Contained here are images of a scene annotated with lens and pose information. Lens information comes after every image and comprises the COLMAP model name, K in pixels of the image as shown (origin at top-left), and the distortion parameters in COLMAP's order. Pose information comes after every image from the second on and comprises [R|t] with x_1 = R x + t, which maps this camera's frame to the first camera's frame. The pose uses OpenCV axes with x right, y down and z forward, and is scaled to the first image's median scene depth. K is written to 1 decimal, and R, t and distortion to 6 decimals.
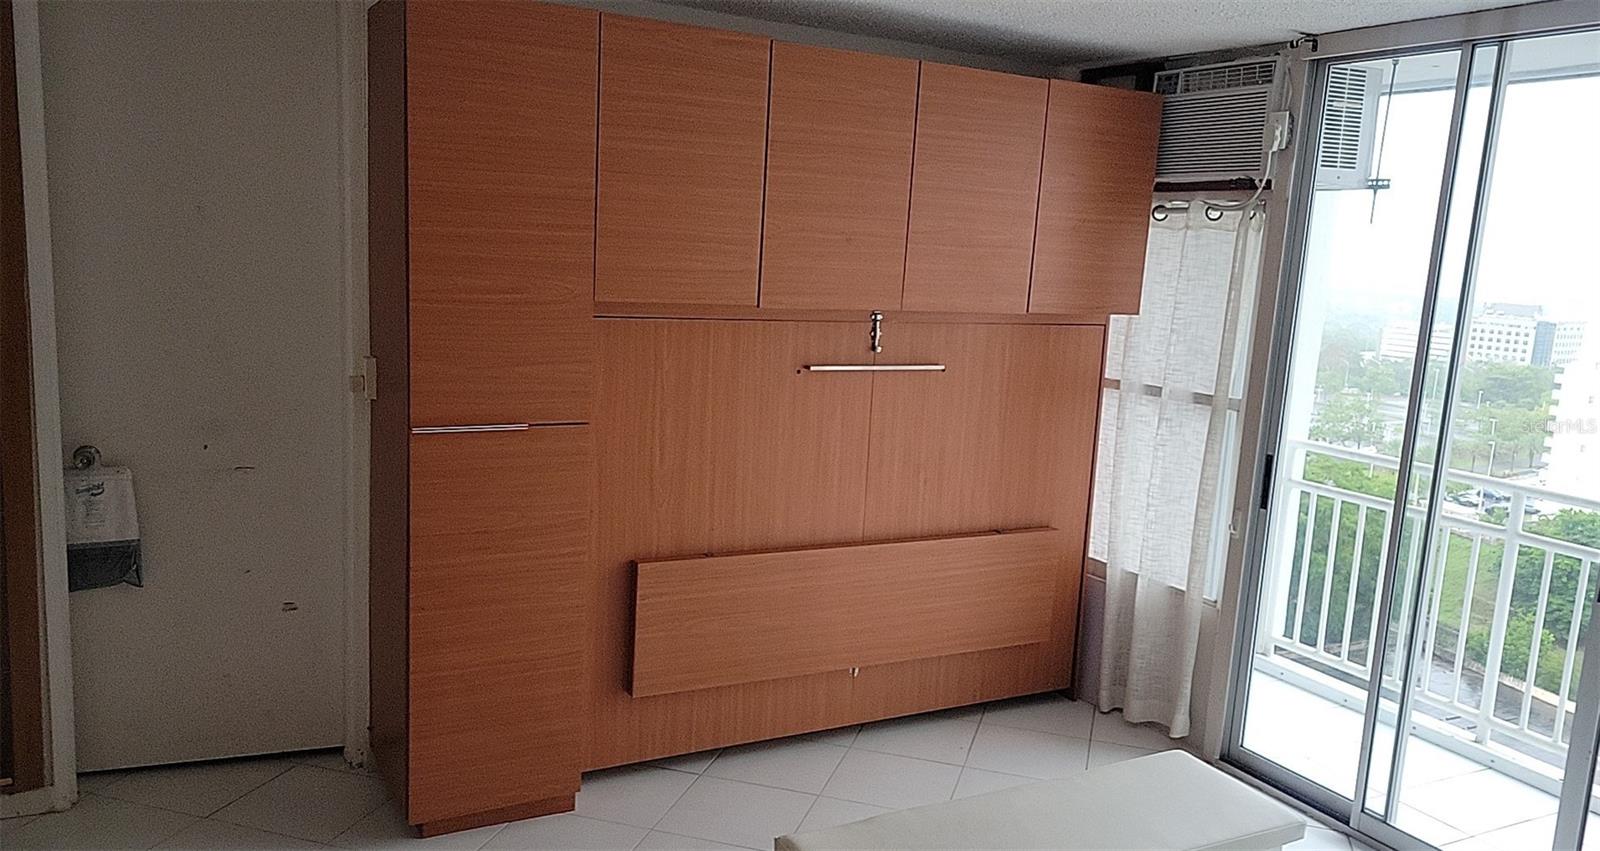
lens RADIAL K [[1177.8, 0, 800.0], [0, 1177.8, 425.5], [0, 0, 1]] dist [0.023928, -0.002255]
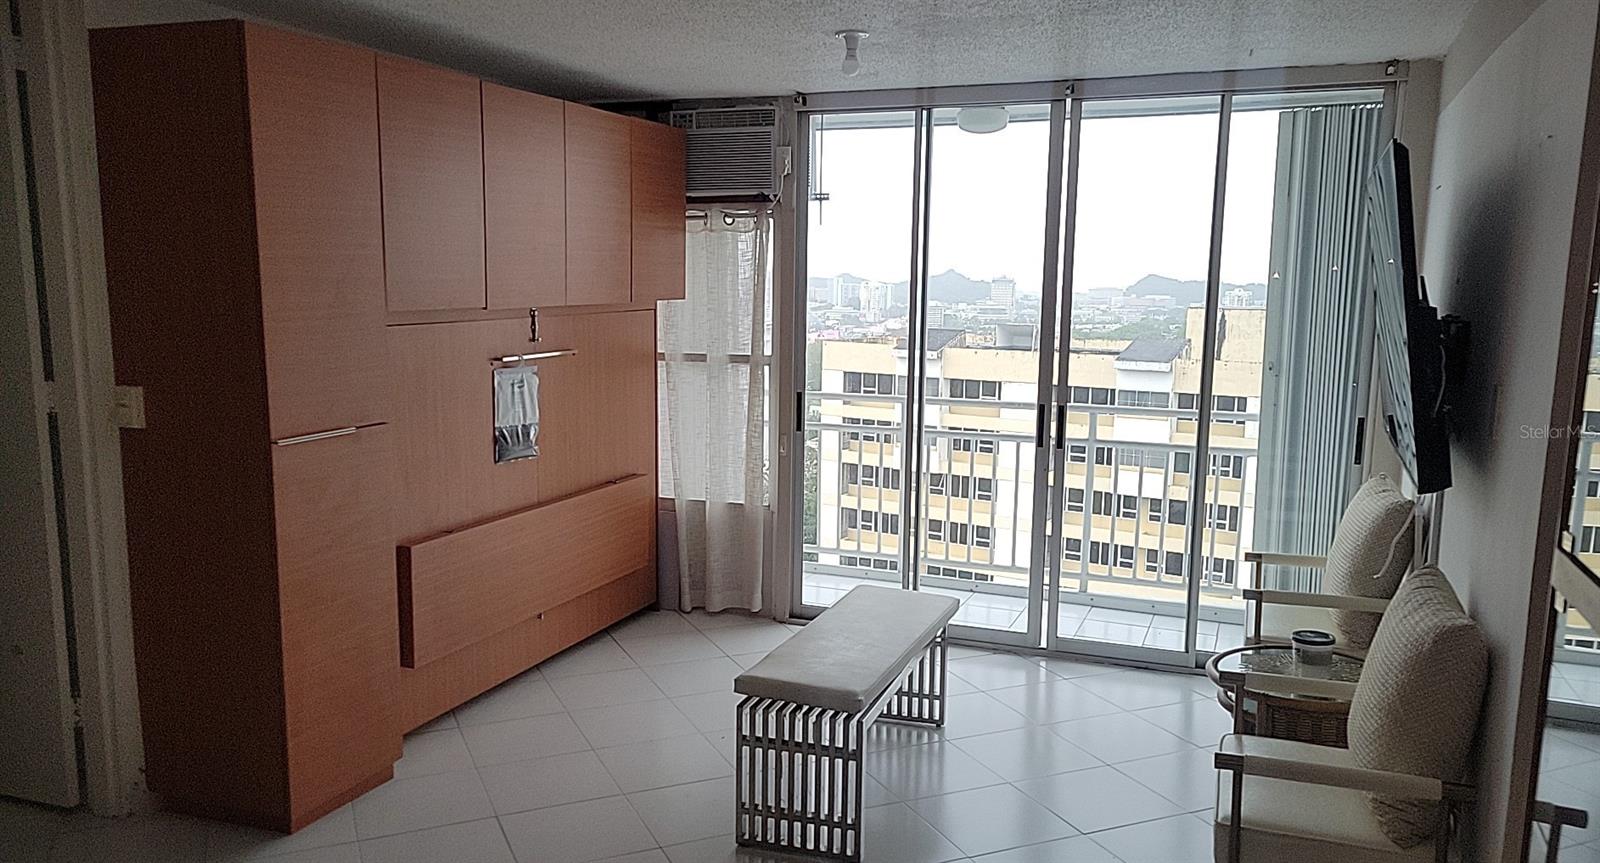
lens RADIAL K [[1217.2, 0, 772.7], [0, 1217.2, 438.3], [0, 0, 1]] dist [0.059882, 0.001317]
pose [[0.776017, -0.134121, 0.616286, -0.501610], [0.131442, 0.990064, 0.049956, 0.002903], [-0.616863, 0.042239, 0.785936, -0.106098]]
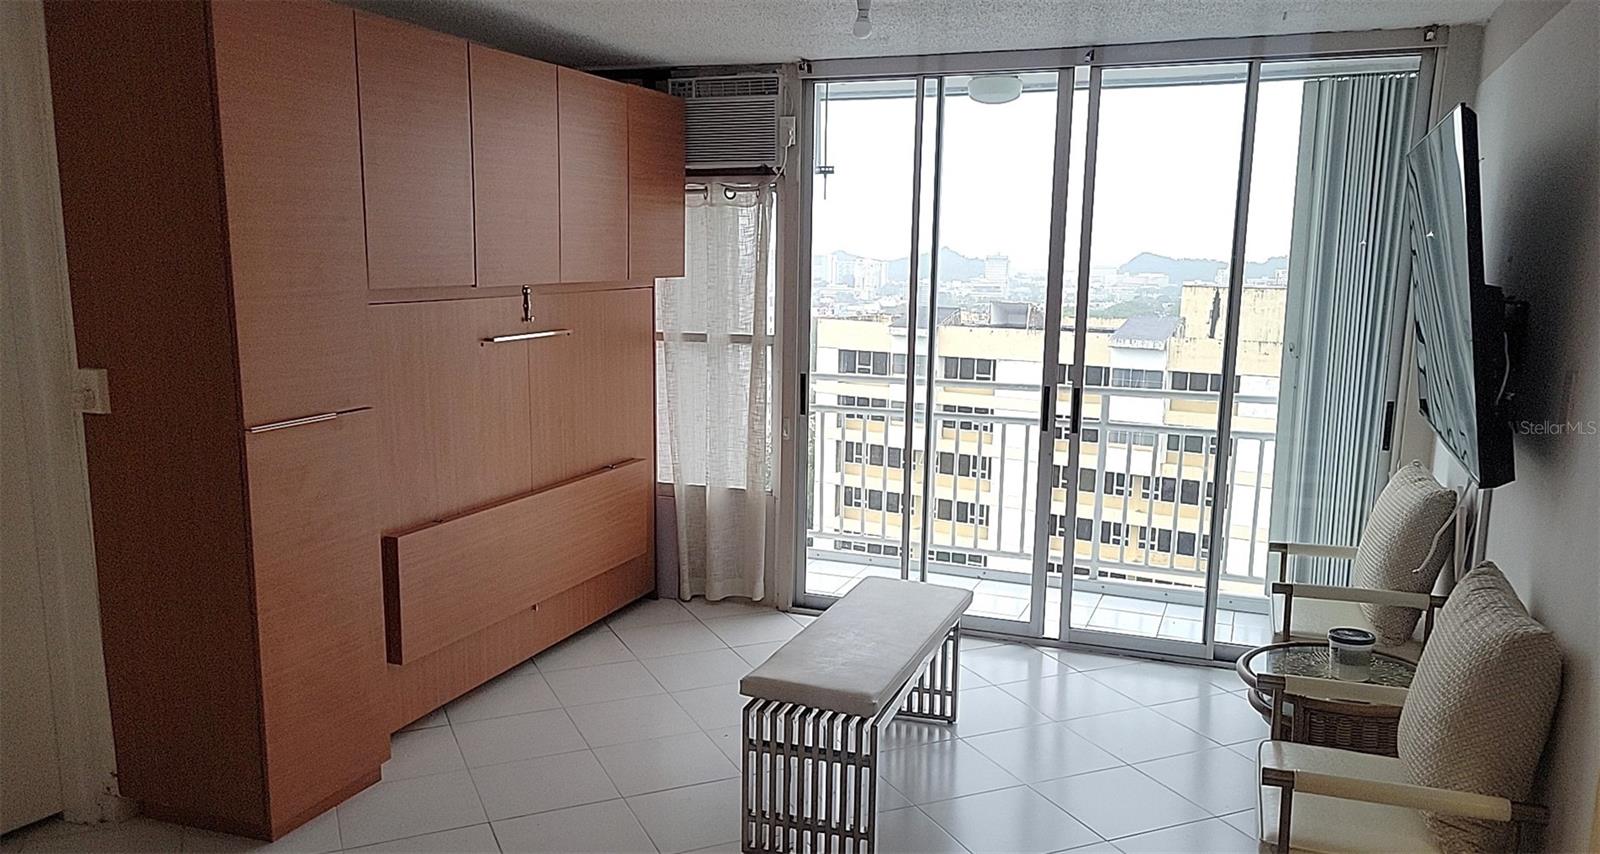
lens RADIAL K [[1207.8, 0, 777.4], [0, 1207.8, 447.8], [0, 0, 1]] dist [0.055595, -0.002206]
pose [[0.770282, -0.150043, 0.619800, -0.472341], [0.129800, 0.988469, 0.077978, -0.002441], [-0.624354, 0.020385, 0.780876, -0.053461]]
